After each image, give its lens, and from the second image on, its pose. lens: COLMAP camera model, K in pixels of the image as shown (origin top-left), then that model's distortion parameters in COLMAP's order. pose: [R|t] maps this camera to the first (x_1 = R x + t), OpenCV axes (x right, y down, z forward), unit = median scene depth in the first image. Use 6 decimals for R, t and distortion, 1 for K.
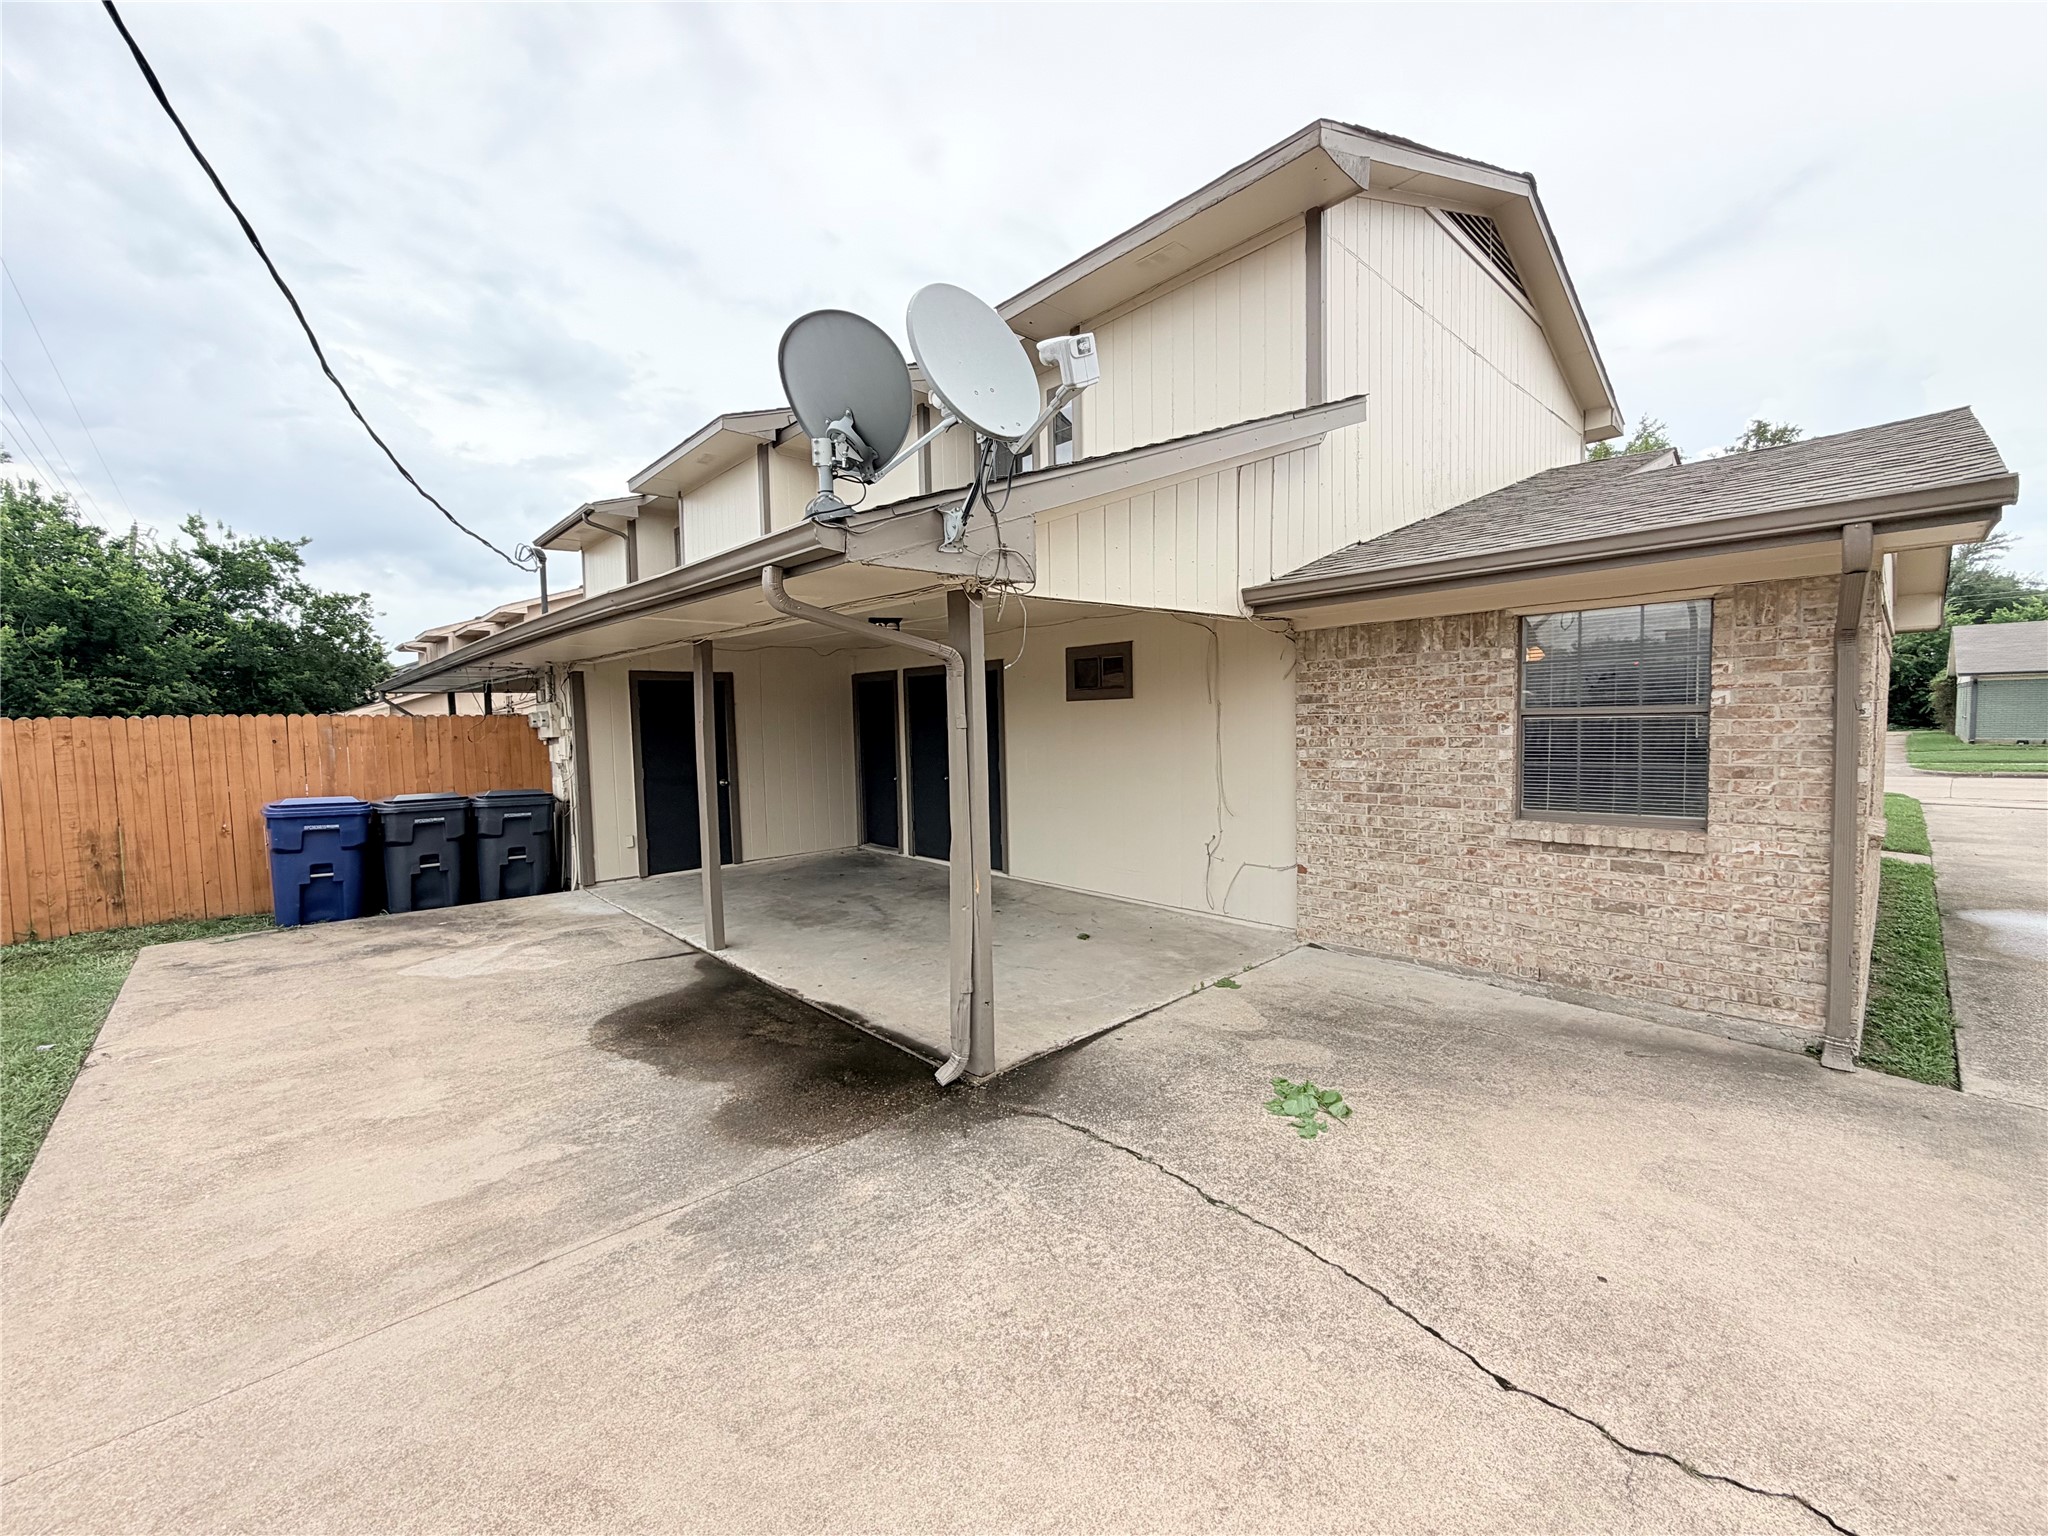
lens RADIAL K [[817.0, 0, 1021.6], [0, 817.0, 764.1], [0, 0, 1]] dist [-0.000919, 0.000580]
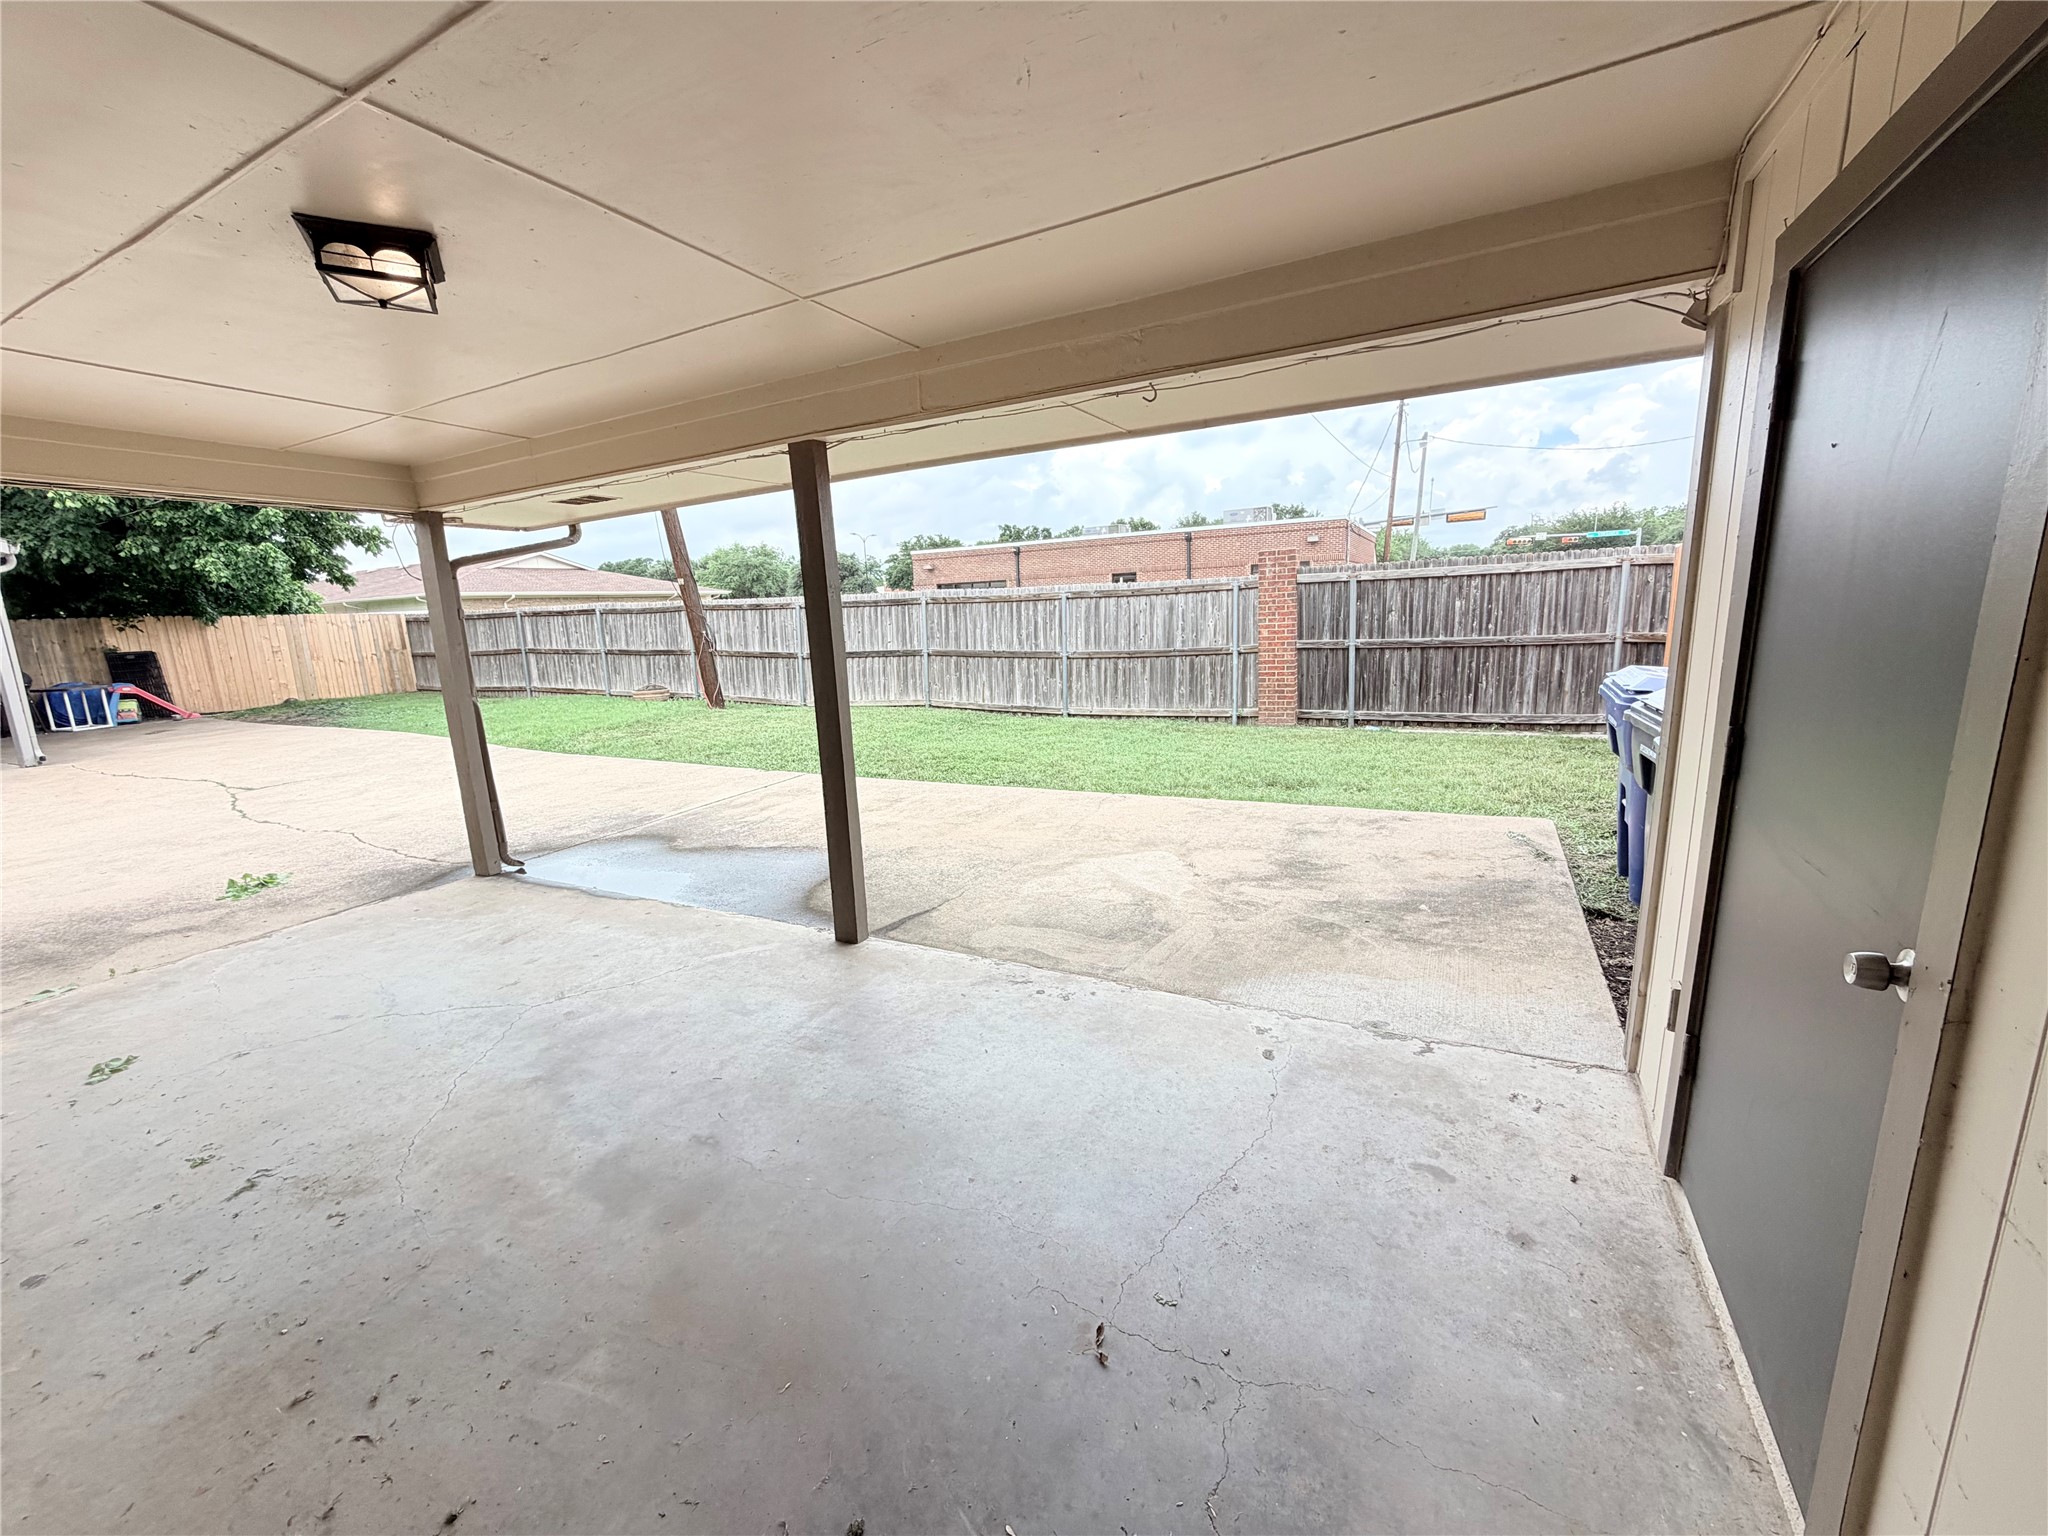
lens RADIAL K [[817.0, 0, 1016.3], [0, 817.0, 768.9], [0, 0, 1]] dist [-0.000919, 0.000580]
pose [[-0.944800, 0.124607, -0.303030, -0.266974], [0.045073, 0.965496, 0.256487, -0.055958], [0.324534, 0.228670, -0.917817, 1.354727]]
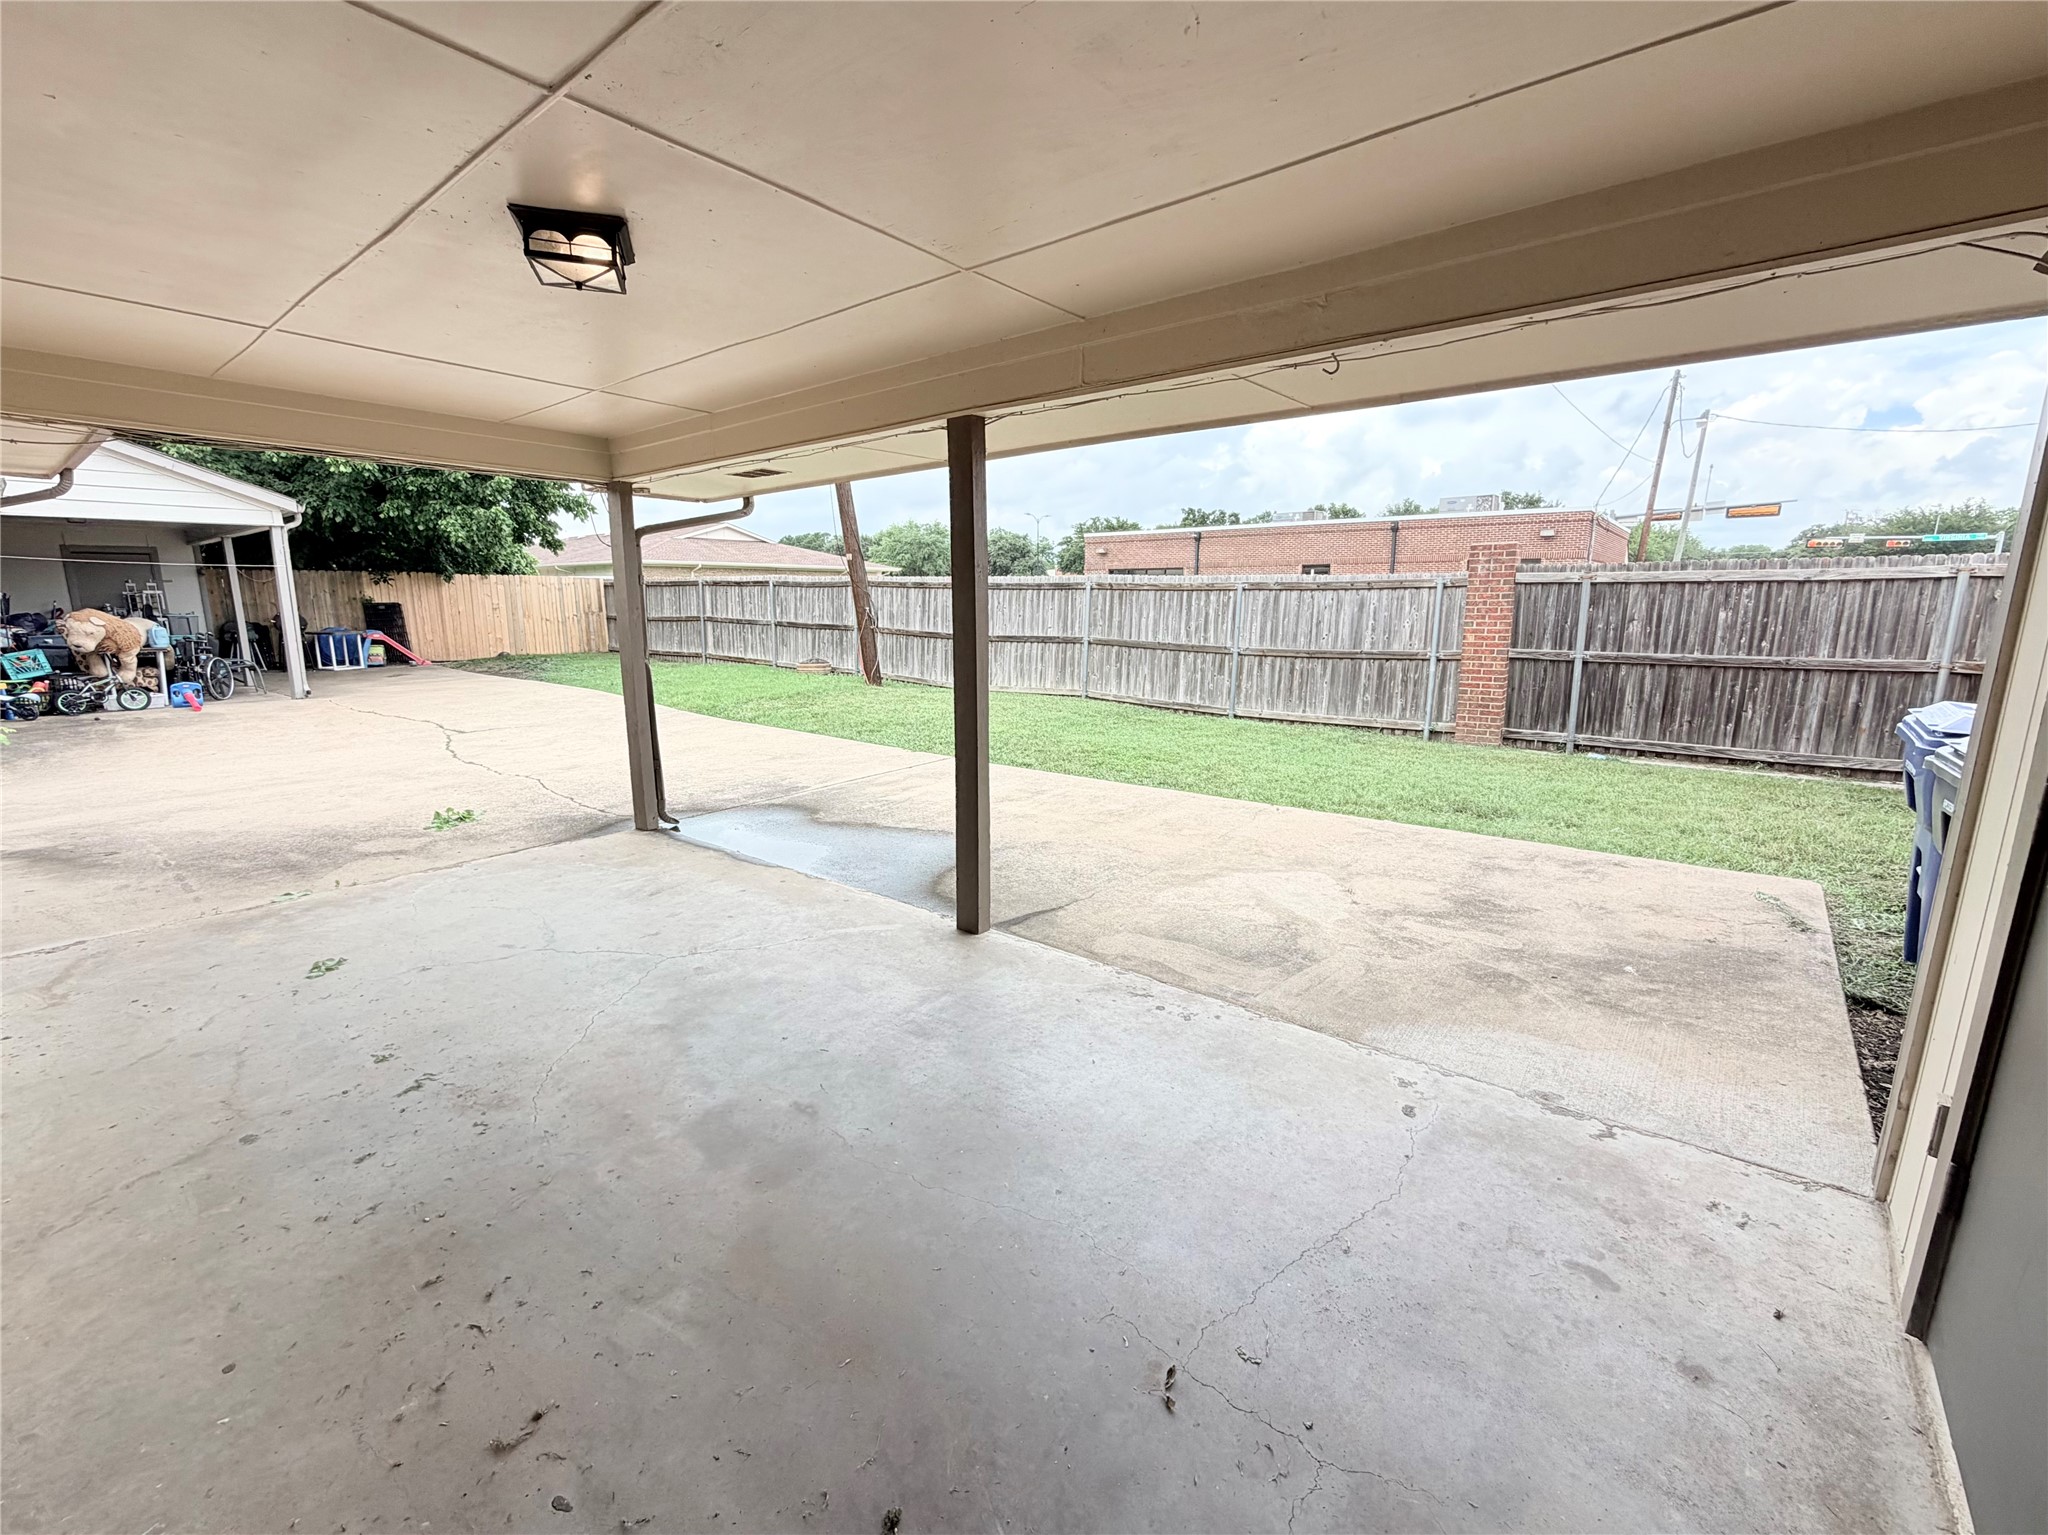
lens RADIAL K [[863.6, 0, 1017.0], [0, 863.6, 767.6], [0, 0, 1]] dist [-0.001118, 0.000868]
pose [[-0.991571, 0.047514, -0.120541, -0.280129], [0.015437, 0.967032, 0.254188, -0.054771], [0.128645, 0.250185, -0.959613, 1.360033]]
